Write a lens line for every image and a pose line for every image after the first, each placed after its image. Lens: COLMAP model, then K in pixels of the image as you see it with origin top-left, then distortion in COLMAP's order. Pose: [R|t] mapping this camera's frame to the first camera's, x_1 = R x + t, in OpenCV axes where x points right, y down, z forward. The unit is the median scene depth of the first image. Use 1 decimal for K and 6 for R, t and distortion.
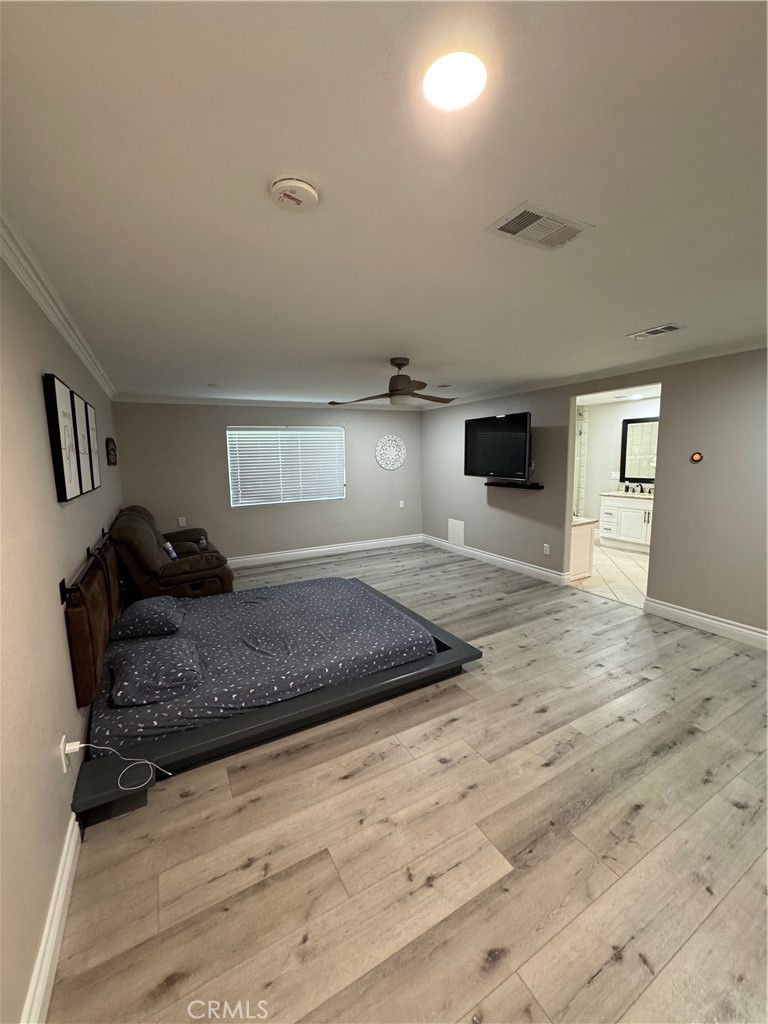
lens RADIAL K [[407.3, 0, 381.9], [0, 407.3, 509.1], [0, 0, 1]] dist [-0.002737, 0.000381]
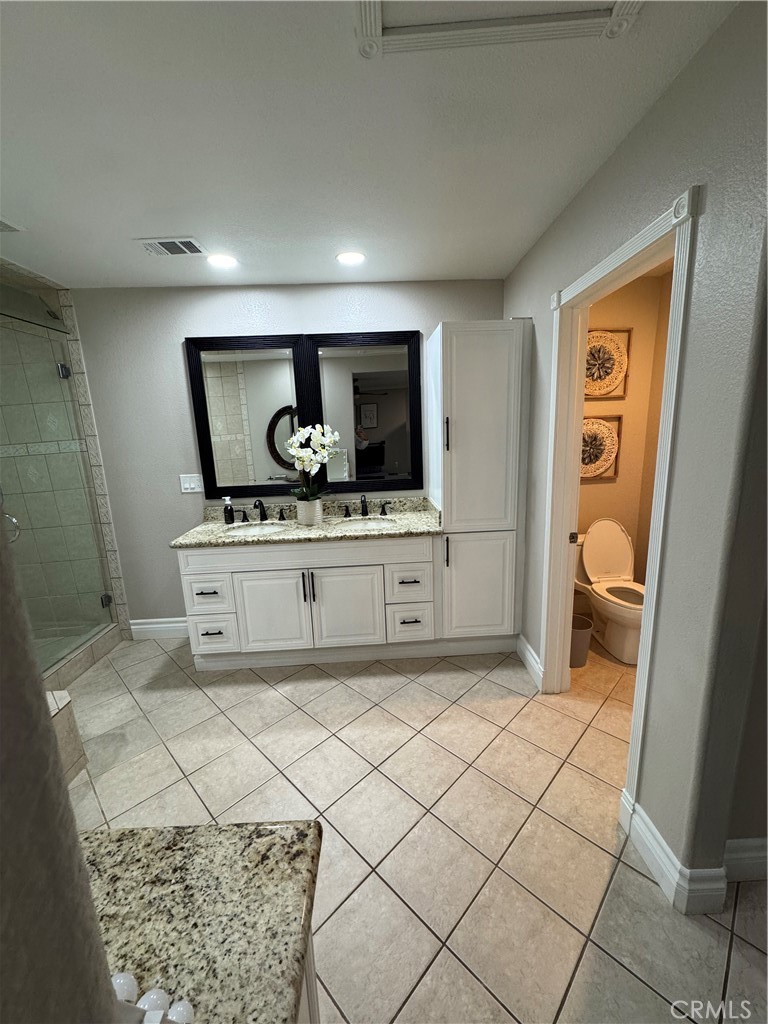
lens RADIAL K [[407.3, 0, 386.8], [0, 407.3, 513.7], [0, 0, 1]] dist [-0.002737, 0.000381]
pose [[0.453349, -0.179861, 0.872998, 0.317264], [0.148550, 0.980977, 0.124966, -0.078044], [-0.878867, 0.073030, 0.471443, 0.668162]]
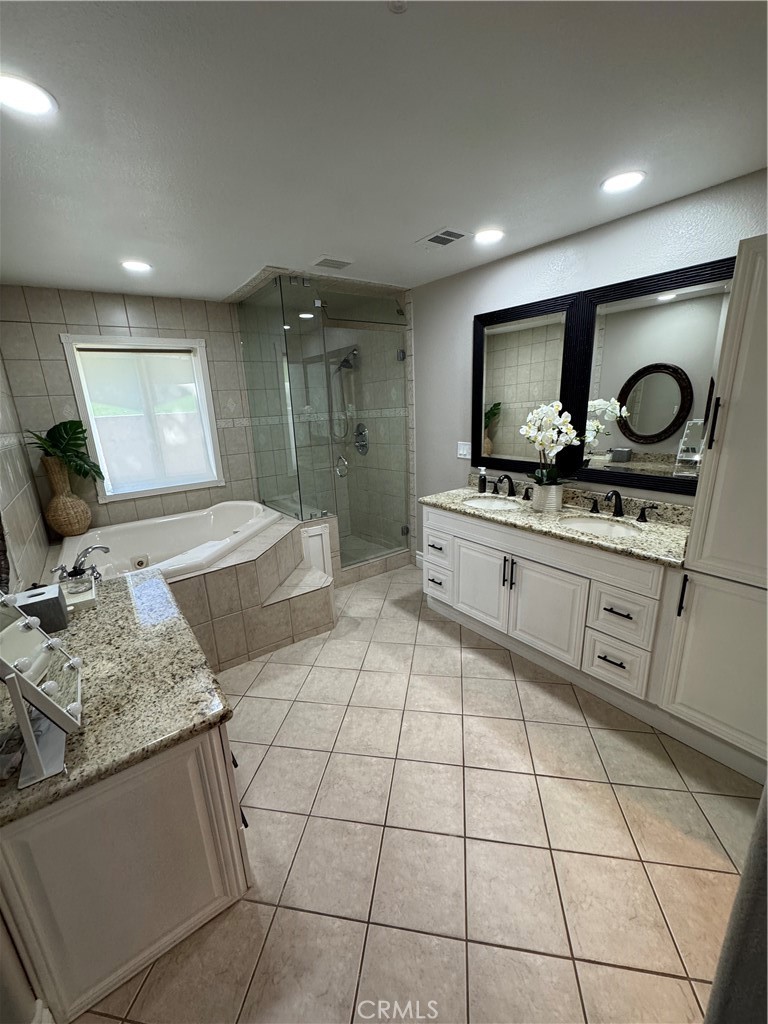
lens RADIAL K [[407.3, 0, 386.3], [0, 407.3, 513.0], [0, 0, 1]] dist [-0.002737, 0.000381]
pose [[0.989297, -0.050203, 0.137009, 0.439281], [0.031625, 0.990403, 0.134545, -0.080528], [-0.142448, -0.128772, 0.981390, 0.583914]]
